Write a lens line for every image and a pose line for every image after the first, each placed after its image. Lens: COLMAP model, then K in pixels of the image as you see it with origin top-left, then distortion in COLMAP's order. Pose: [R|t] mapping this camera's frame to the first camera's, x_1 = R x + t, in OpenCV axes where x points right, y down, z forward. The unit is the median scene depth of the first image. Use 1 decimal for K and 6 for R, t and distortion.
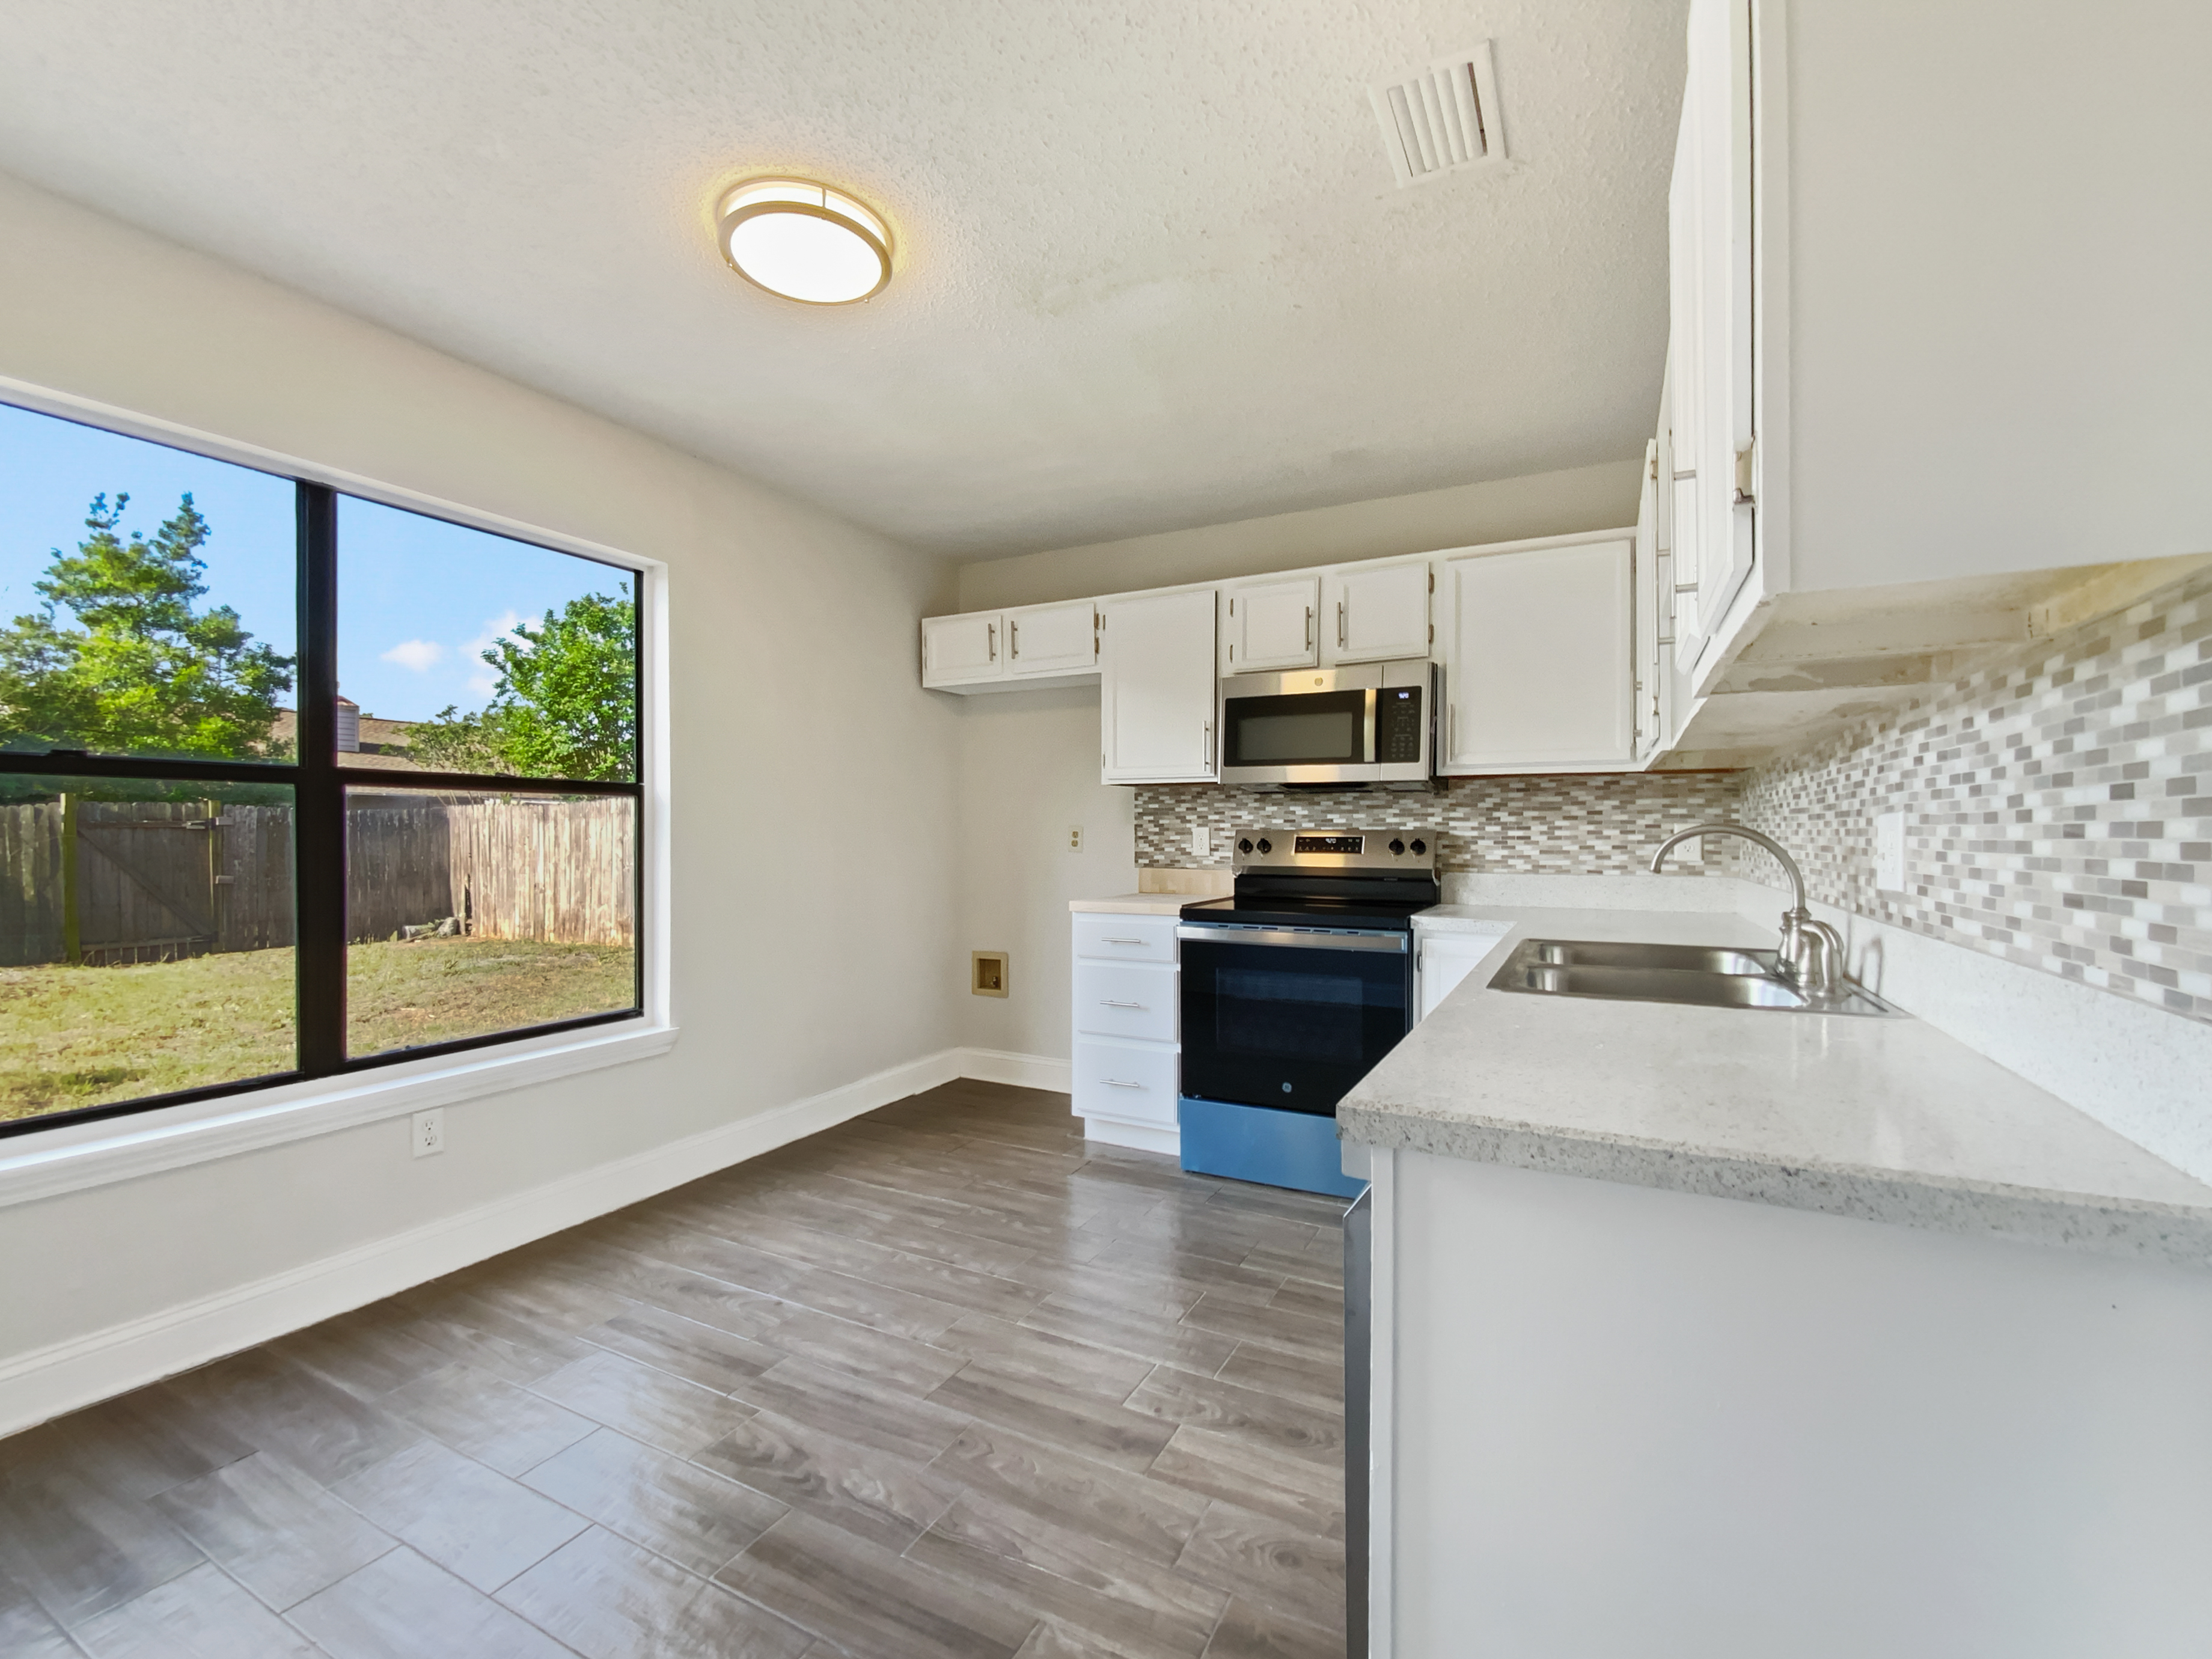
lens RADIAL K [[944.8, 0, 1100.4], [0, 944.8, 843.6], [0, 0, 1]] dist [0.036545, -0.000138]
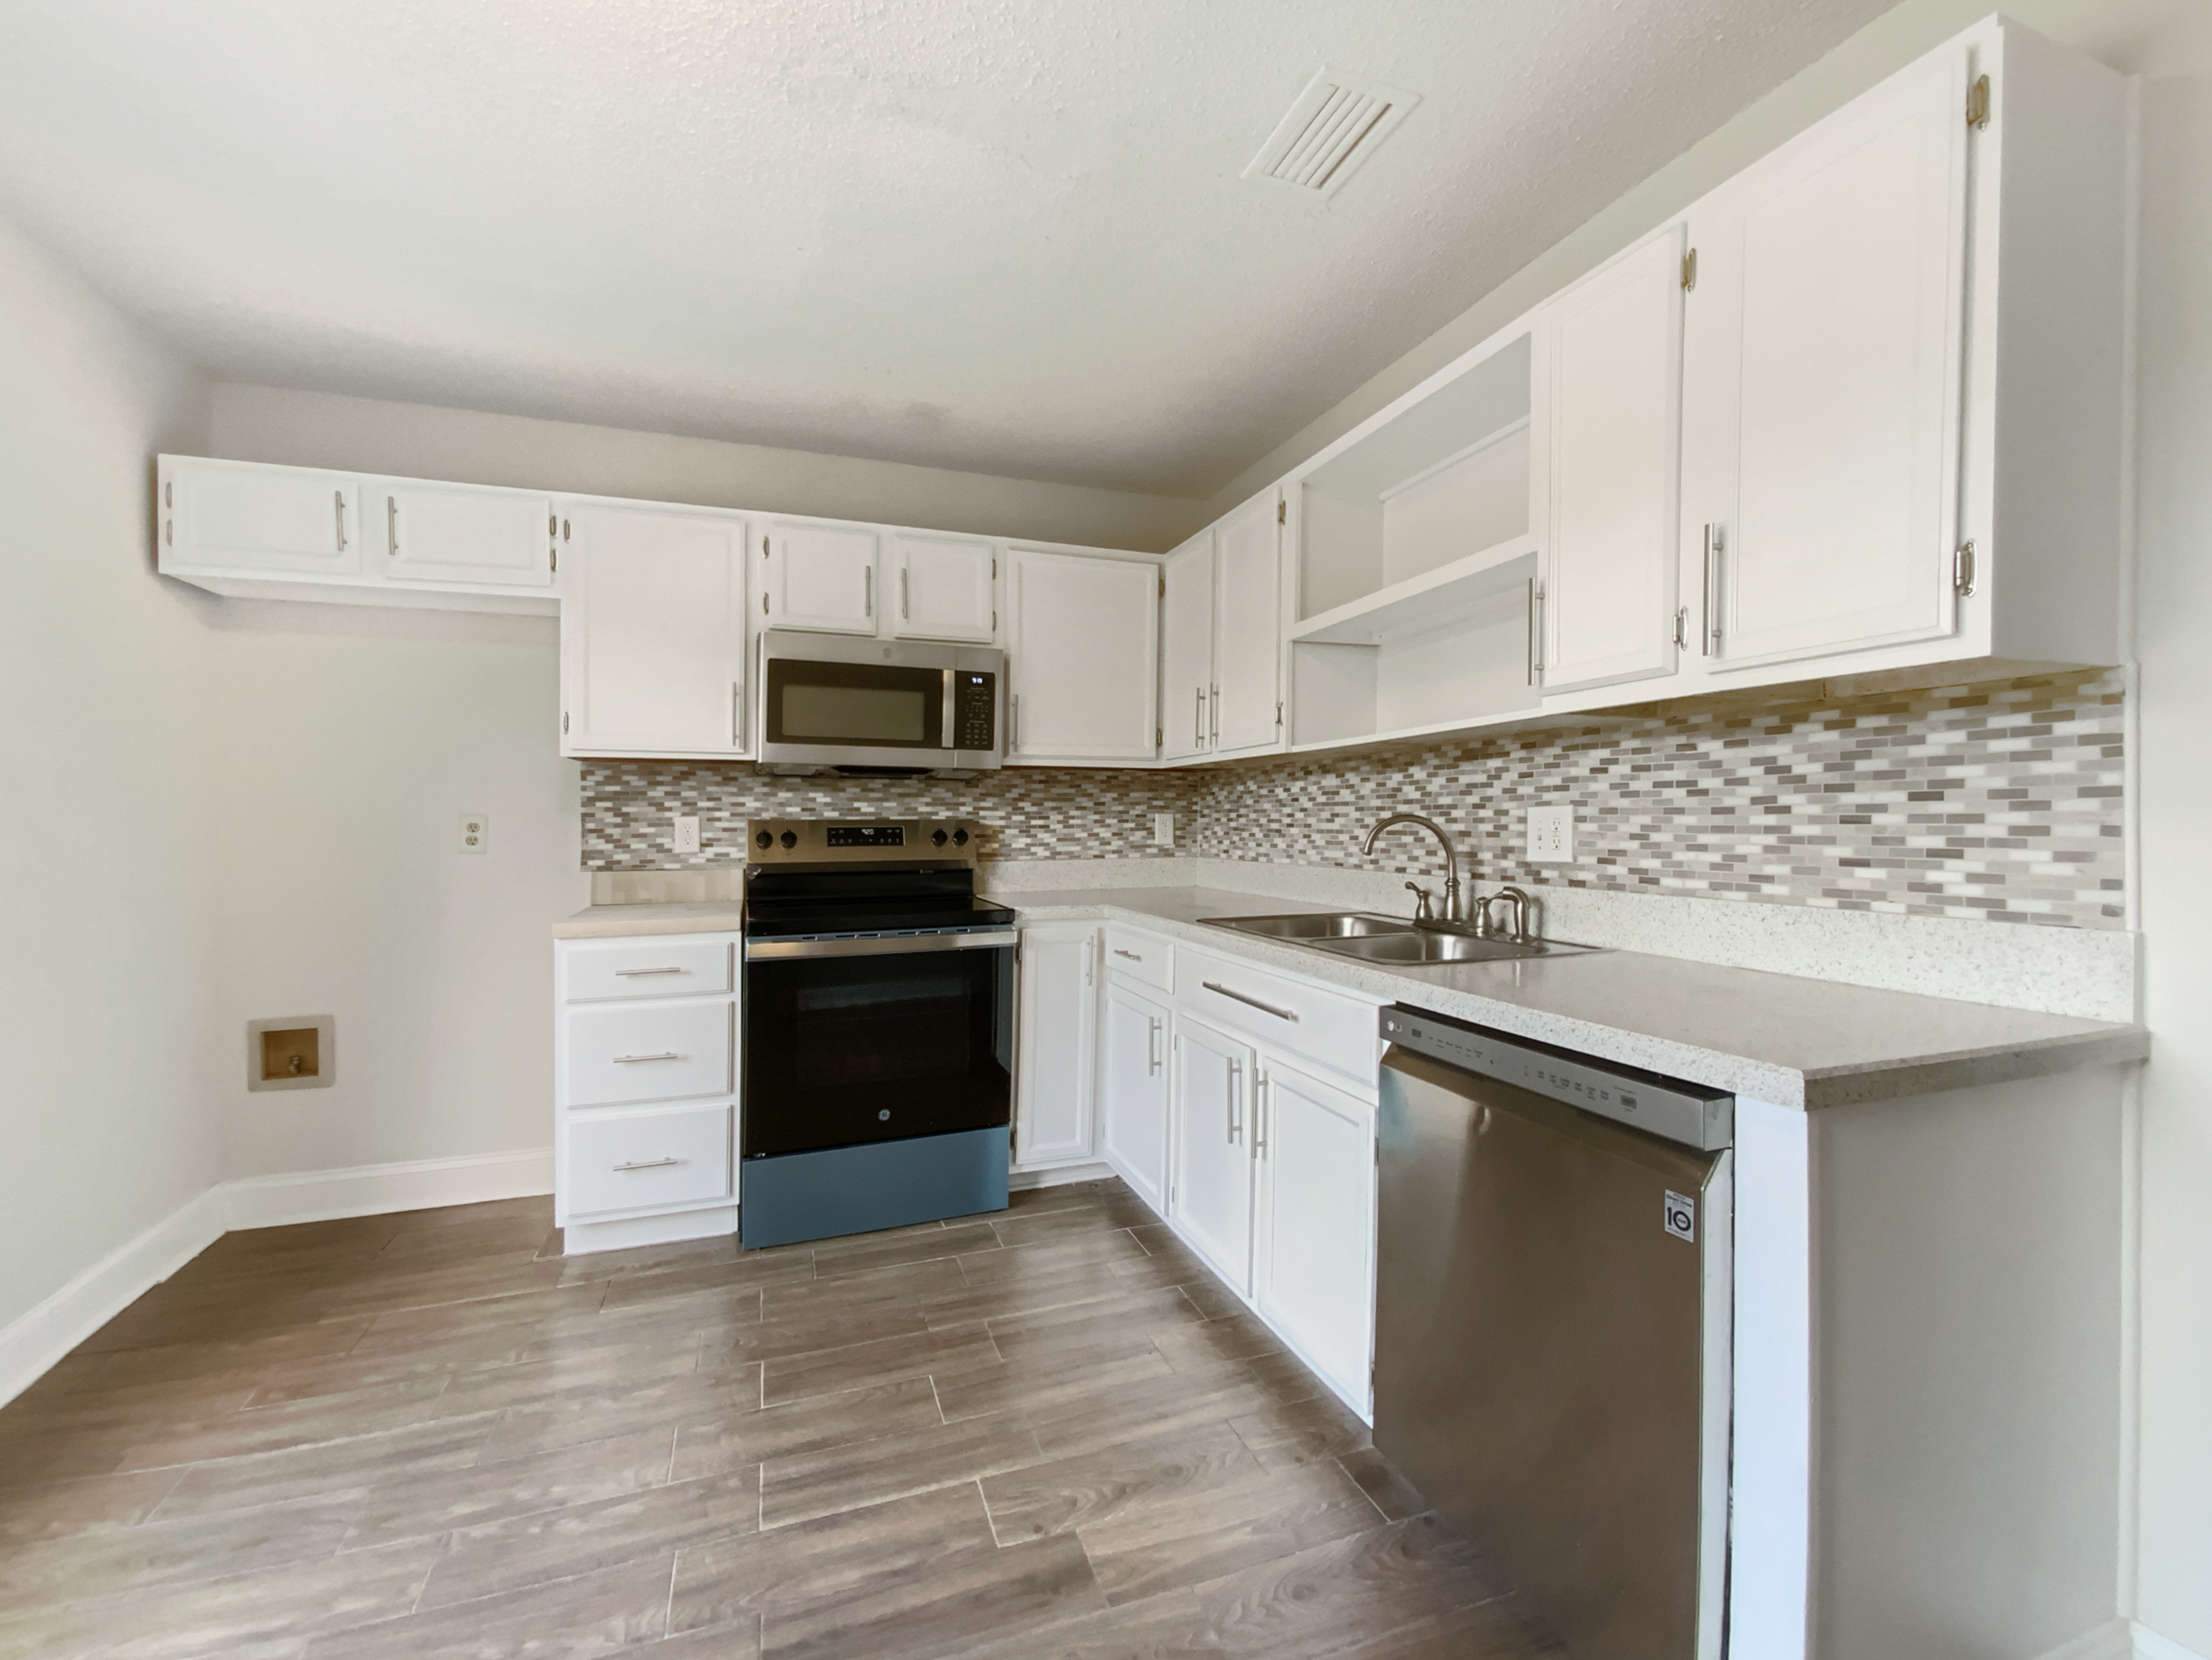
lens RADIAL K [[954.4, 0, 1109.1], [0, 954.4, 843.1], [0, 0, 1]] dist [0.001994, -0.000303]
pose [[0.681175, -0.020761, 0.731826, -0.283829], [0.012905, 0.999783, 0.016351, -0.004423], [-0.732007, -0.001694, 0.681295, 0.233287]]
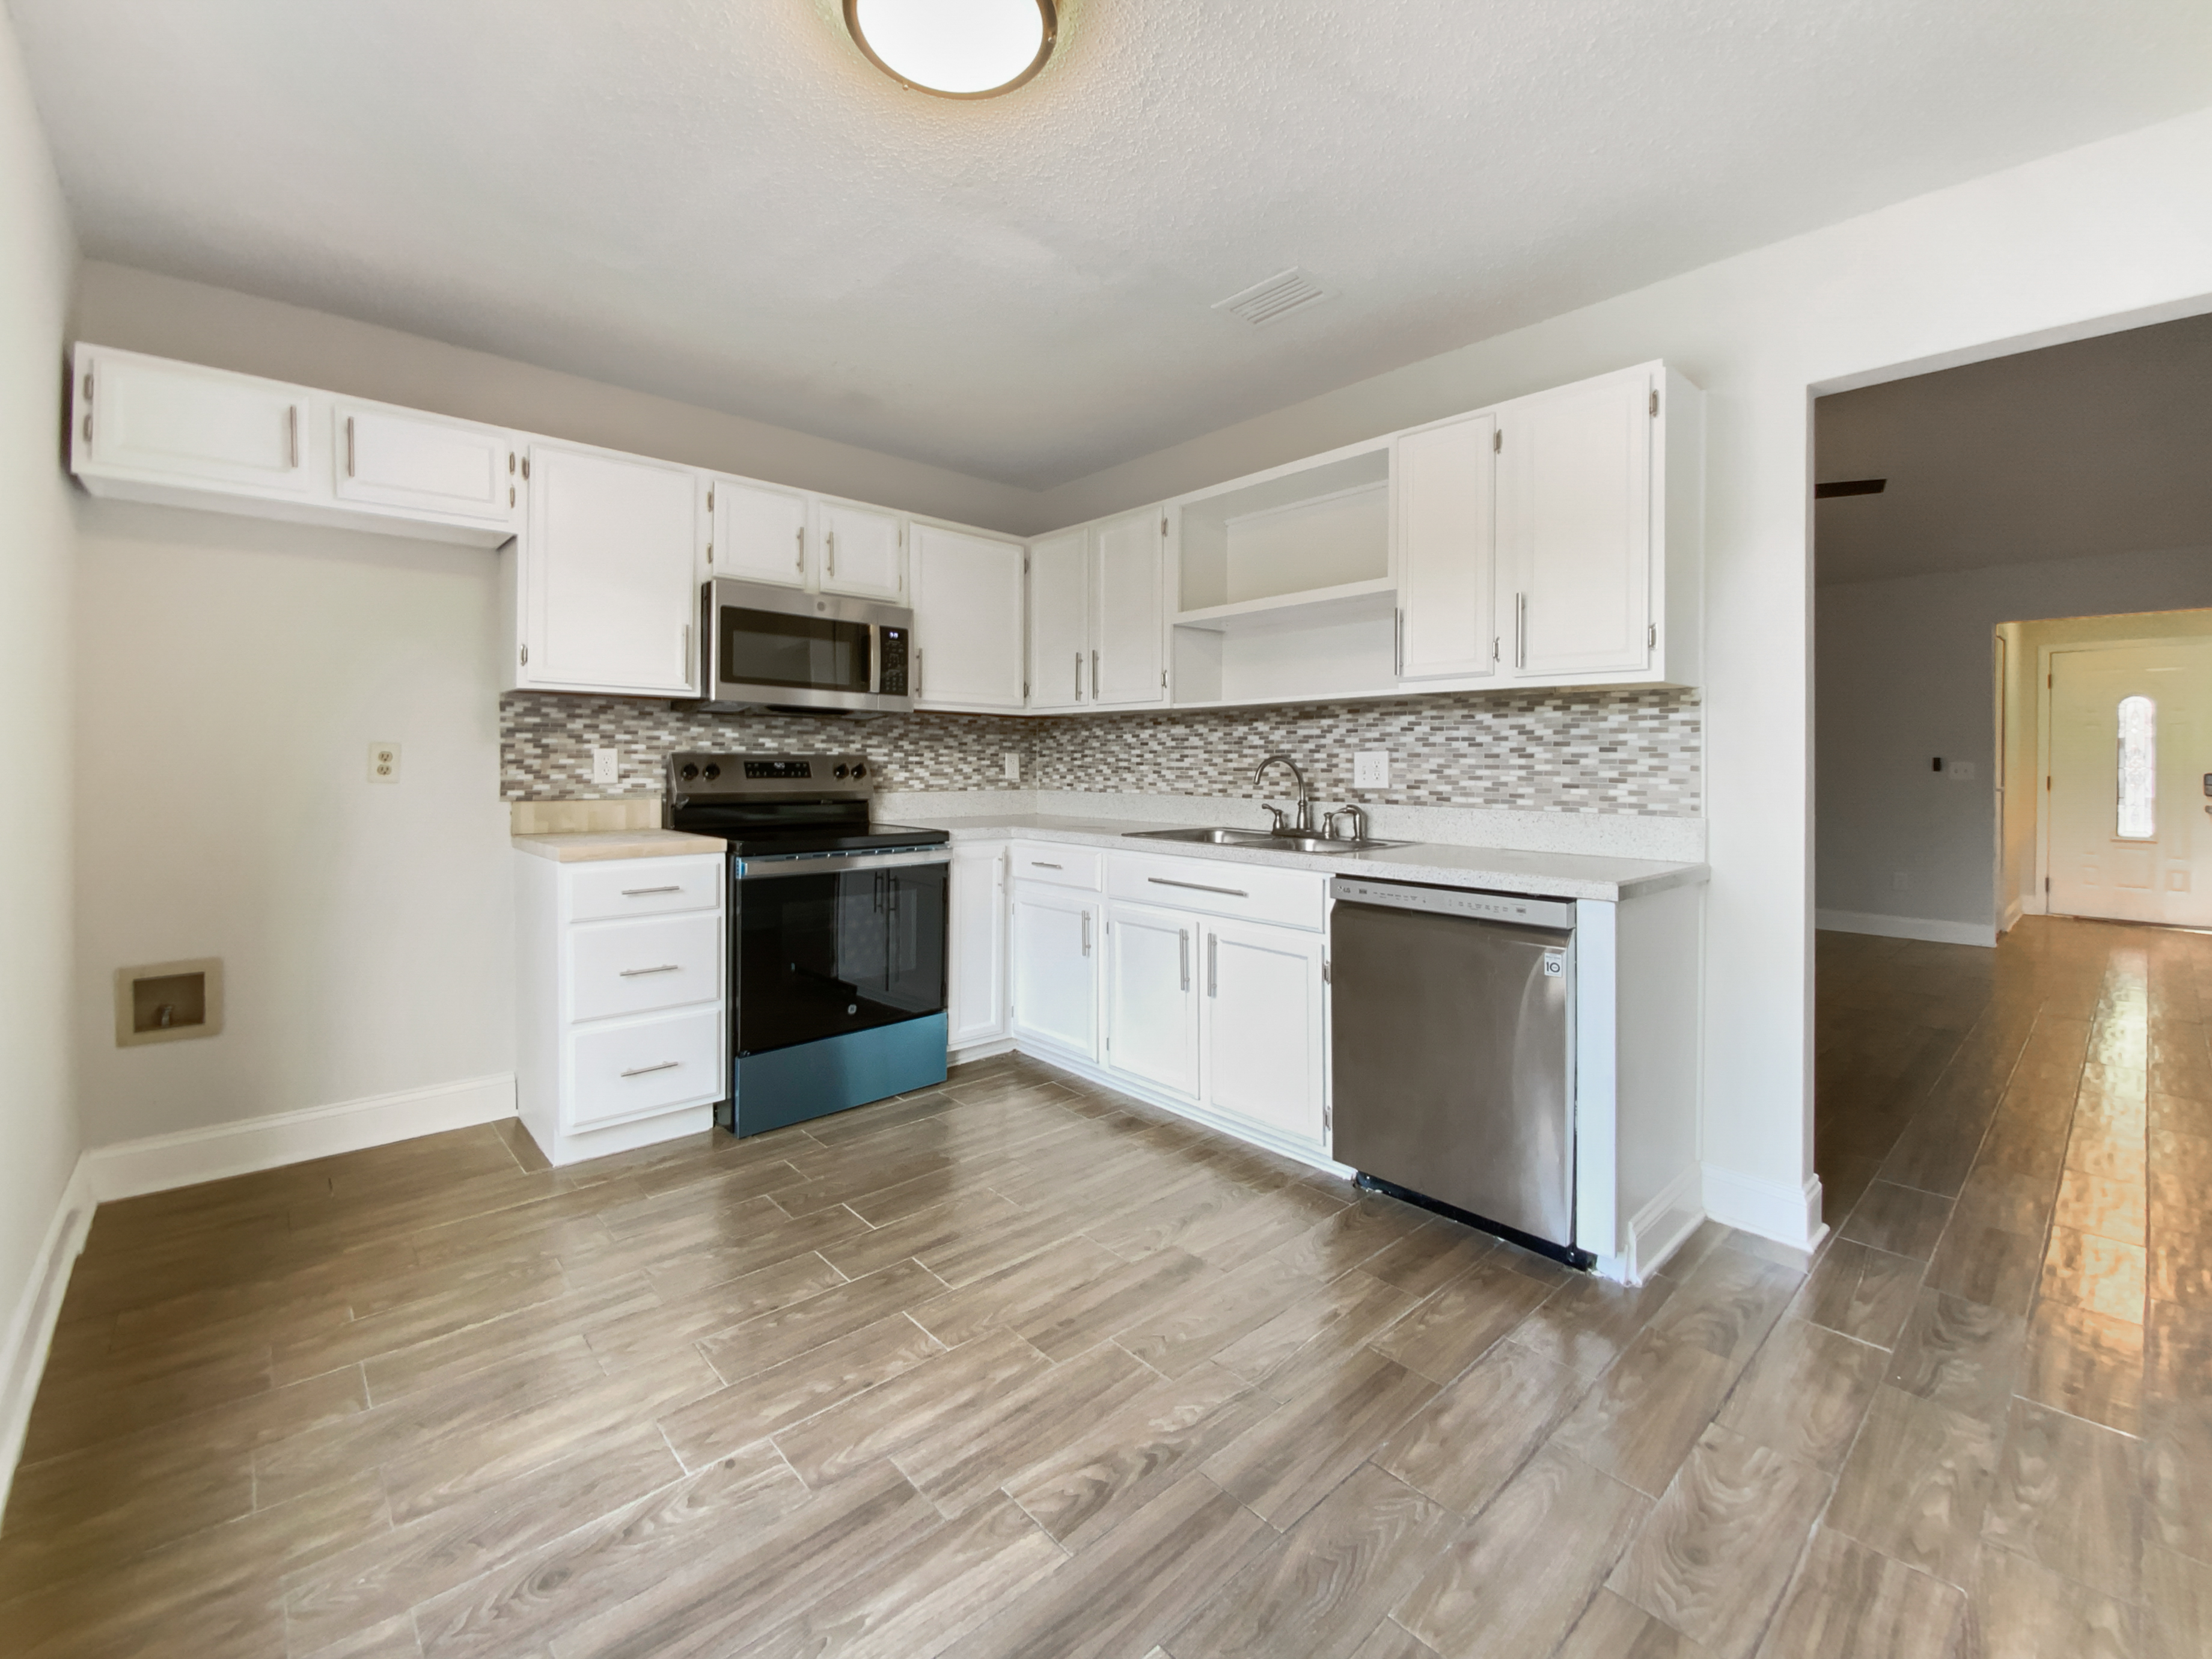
lens RADIAL K [[927.1, 0, 1092.3], [0, 927.1, 779.3], [0, 0, 1]] dist [0.002613, -0.000500]
pose [[0.362247, -0.014441, 0.931970, -0.586940], [0.003201, 0.999893, 0.014249, -0.001362], [-0.932077, -0.002178, 0.362255, 0.373890]]
